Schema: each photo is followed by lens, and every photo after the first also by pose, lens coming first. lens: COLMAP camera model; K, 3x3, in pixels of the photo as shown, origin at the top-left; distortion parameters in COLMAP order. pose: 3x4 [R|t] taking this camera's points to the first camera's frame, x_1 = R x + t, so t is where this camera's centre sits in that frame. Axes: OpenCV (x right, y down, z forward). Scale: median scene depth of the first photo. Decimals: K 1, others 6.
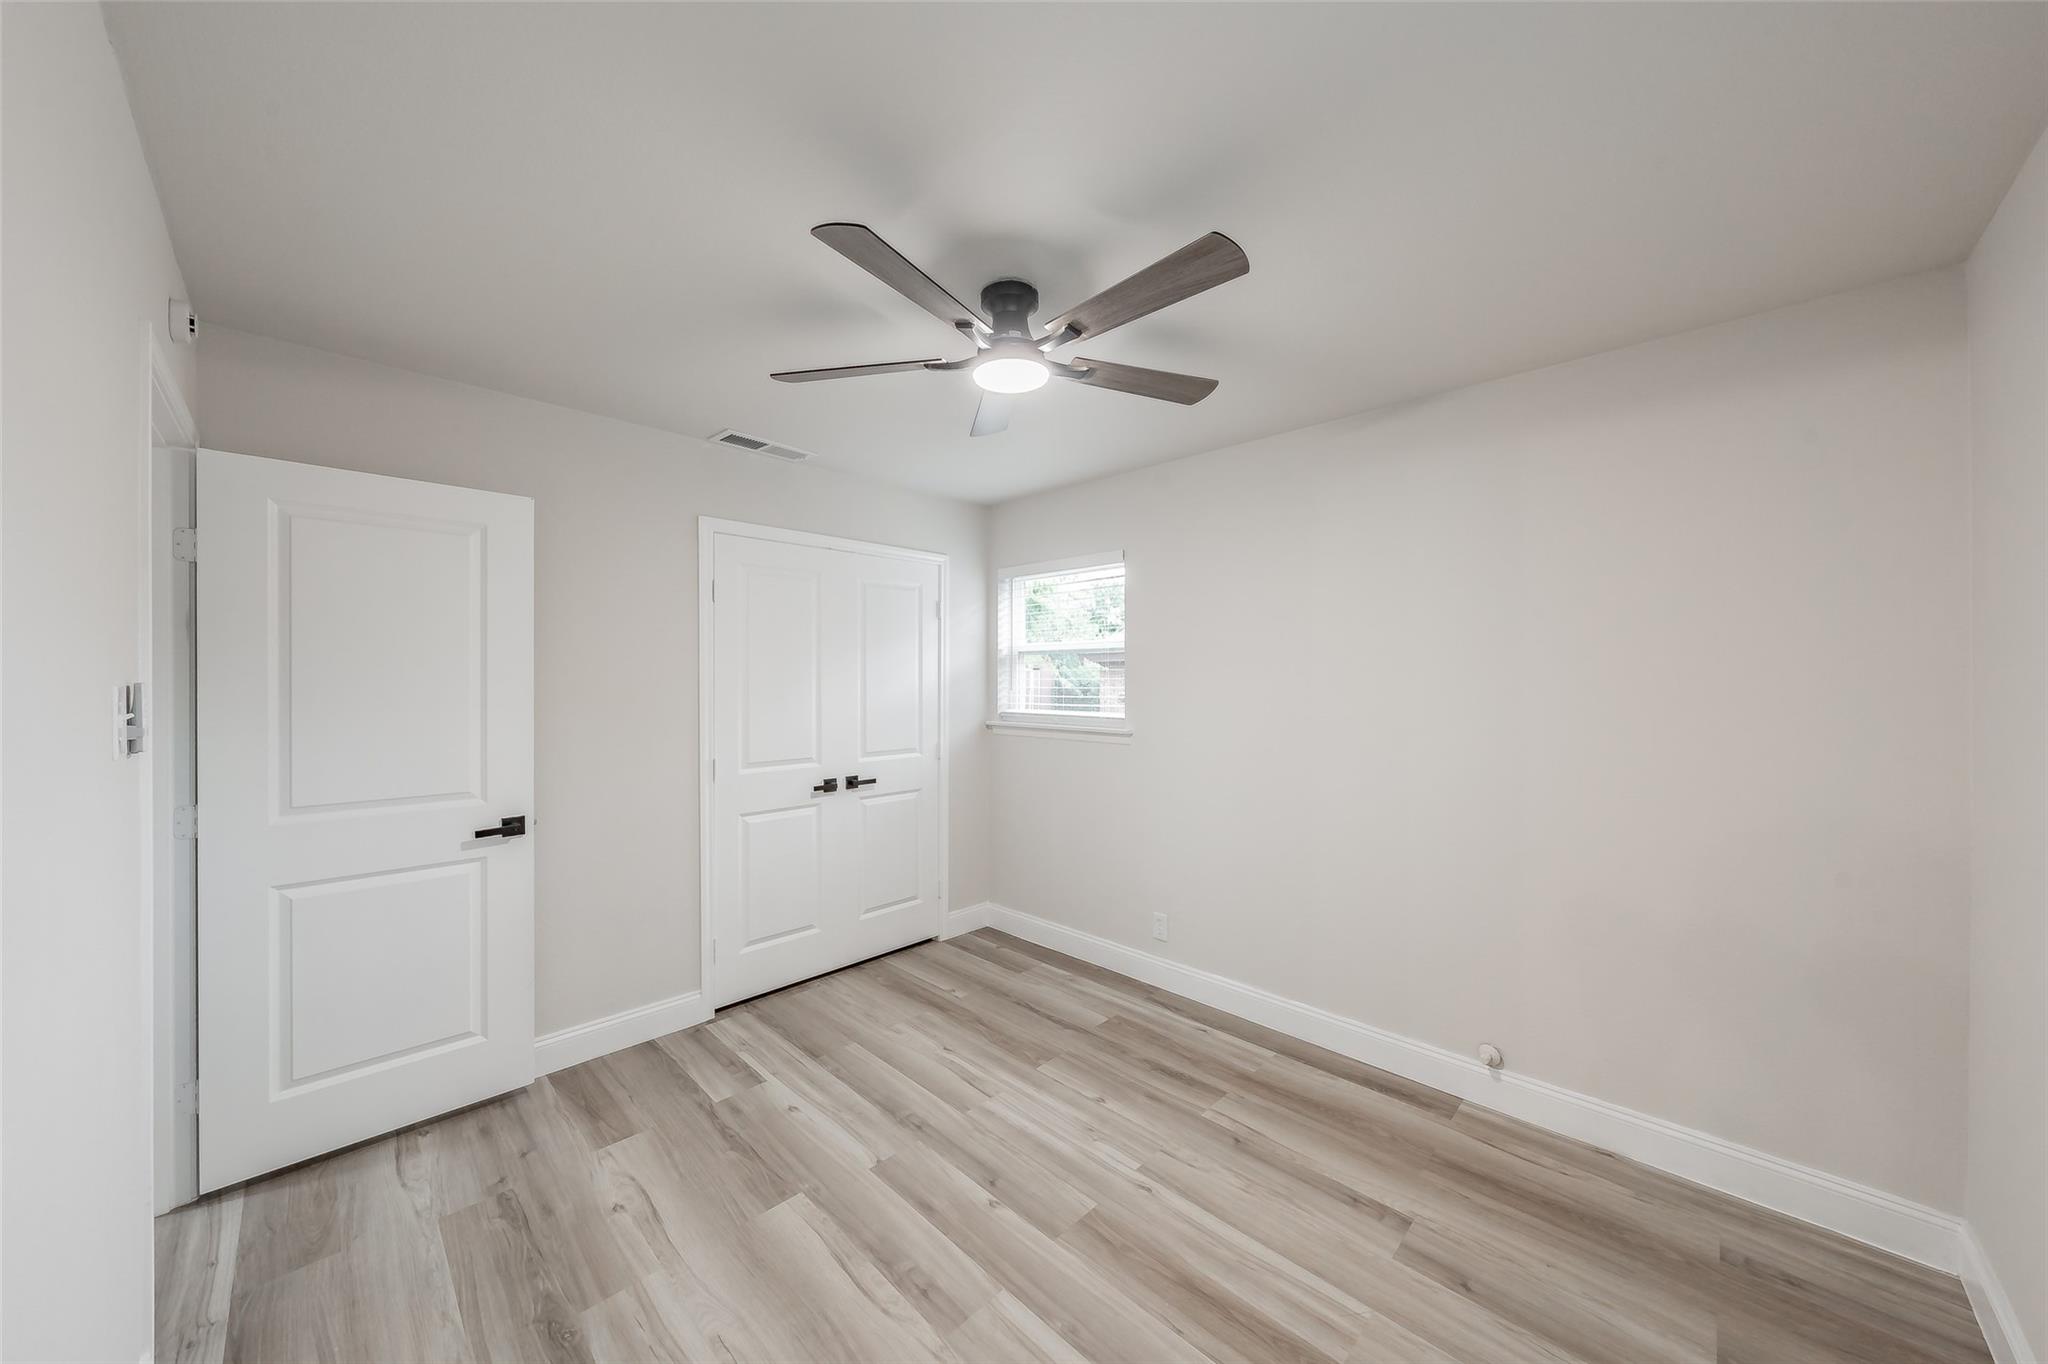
lens RADIAL K [[709.5, 0, 1024.0], [0, 709.5, 682.0], [0, 0, 1]] dist [0.000494, 0.000015]
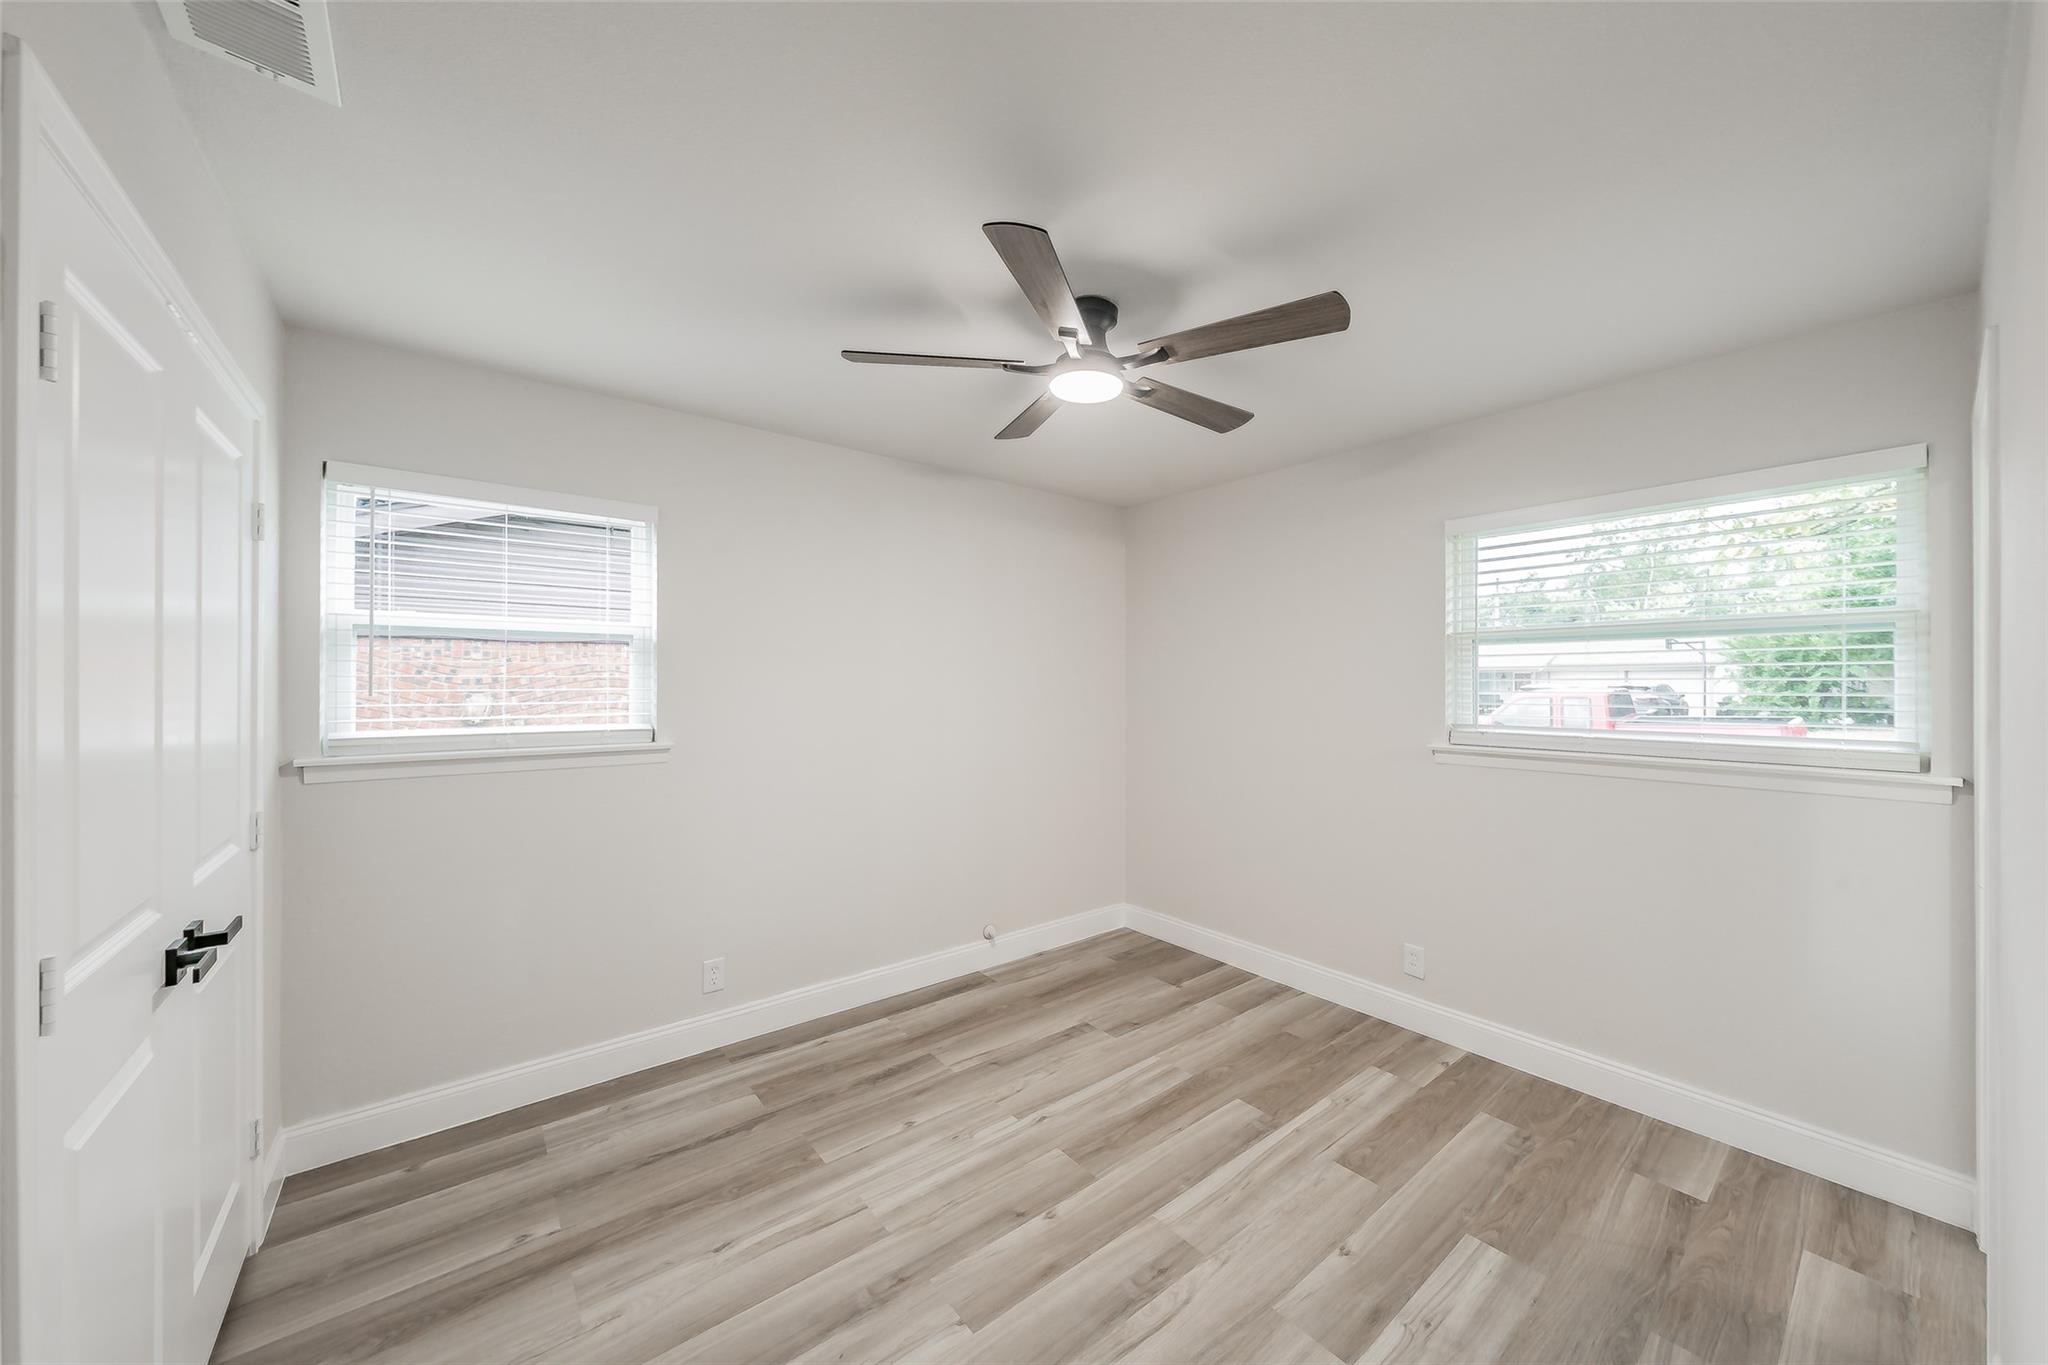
lens RADIAL K [[727.5, 0, 1017.0], [0, 727.5, 682.6], [0, 0, 1]] dist [0.000086, 0.000091]
pose [[0.122576, 0.000630, 0.992459, -0.863526], [0.001268, 0.999999, -0.000792, 0.003875], [-0.992458, 0.001356, 0.122575, 0.765567]]
